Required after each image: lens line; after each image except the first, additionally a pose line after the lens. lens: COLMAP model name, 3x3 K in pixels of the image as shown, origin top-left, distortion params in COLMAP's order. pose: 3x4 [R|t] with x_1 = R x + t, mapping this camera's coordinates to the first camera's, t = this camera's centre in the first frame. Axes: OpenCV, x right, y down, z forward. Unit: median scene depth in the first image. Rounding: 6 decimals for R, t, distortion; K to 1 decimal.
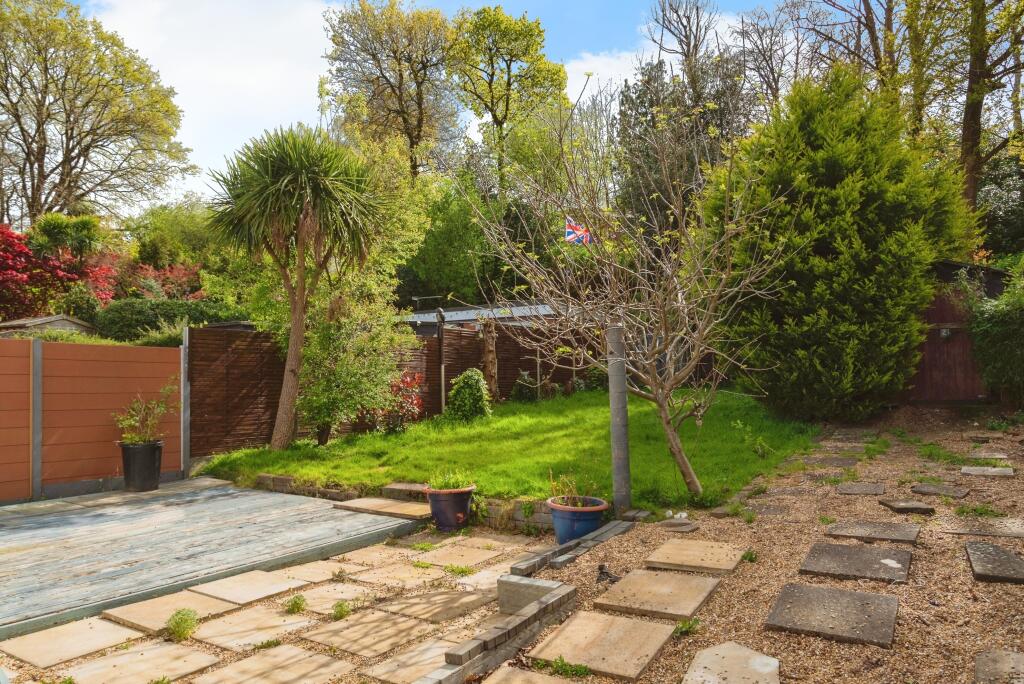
lens RADIAL K [[677.9, 0, 512.0], [0, 677.9, 342.0], [0, 0, 1]] dist [0.007722, -0.000497]
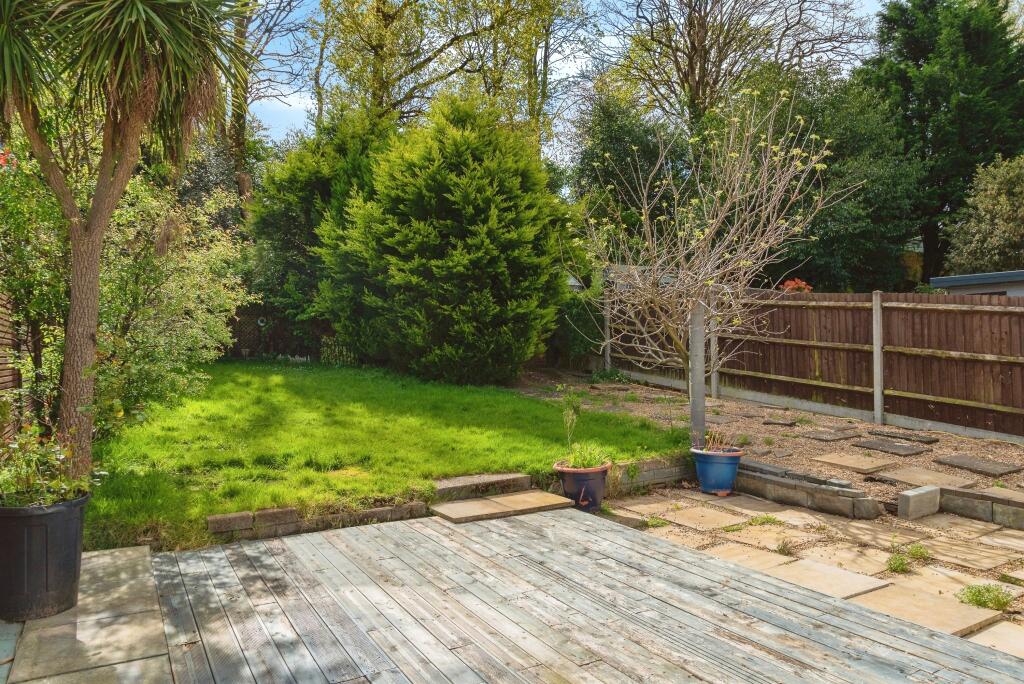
lens RADIAL K [[677.9, 0, 512.0], [0, 677.9, 342.0], [0, 0, 1]] dist [0.007722, -0.000497]
pose [[0.458340, 0.005885, 0.888758, -0.329473], [-0.039062, 0.999145, 0.013529, 0.013909], [-0.887918, -0.040918, 0.458178, 0.235793]]
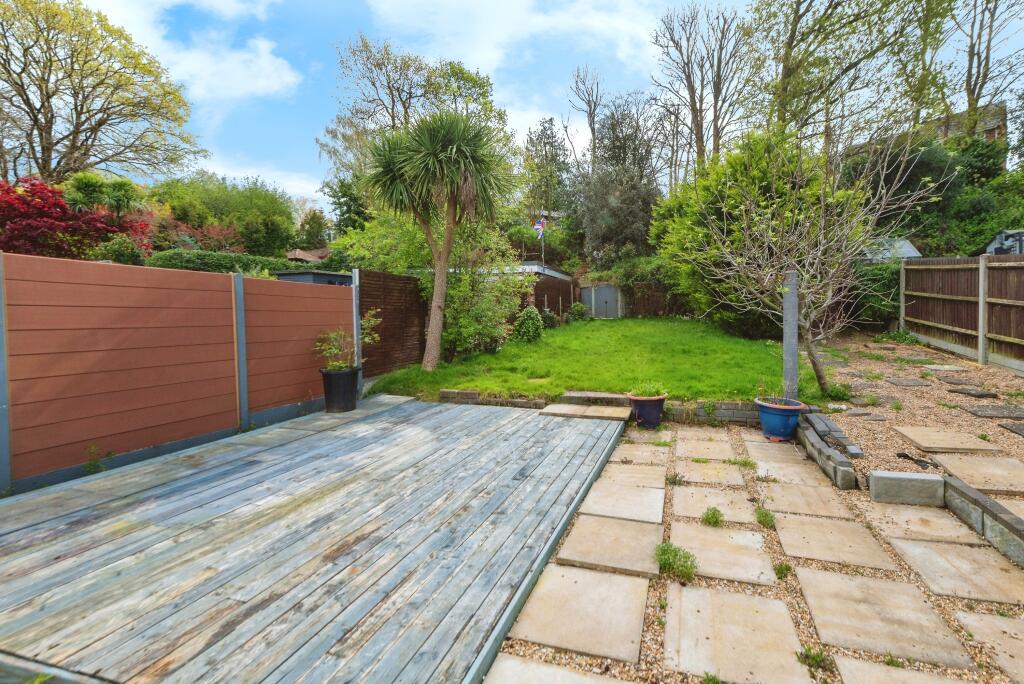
lens RADIAL K [[393.8, 0, 511.8], [0, 393.8, 322.1], [0, 0, 1]] dist [0.008662, -0.000119]
pose [[0.955338, -0.007909, 0.295410, -0.177465], [-0.013549, 0.997418, 0.070519, 0.007767], [-0.295205, -0.071372, 0.952765, 0.113101]]
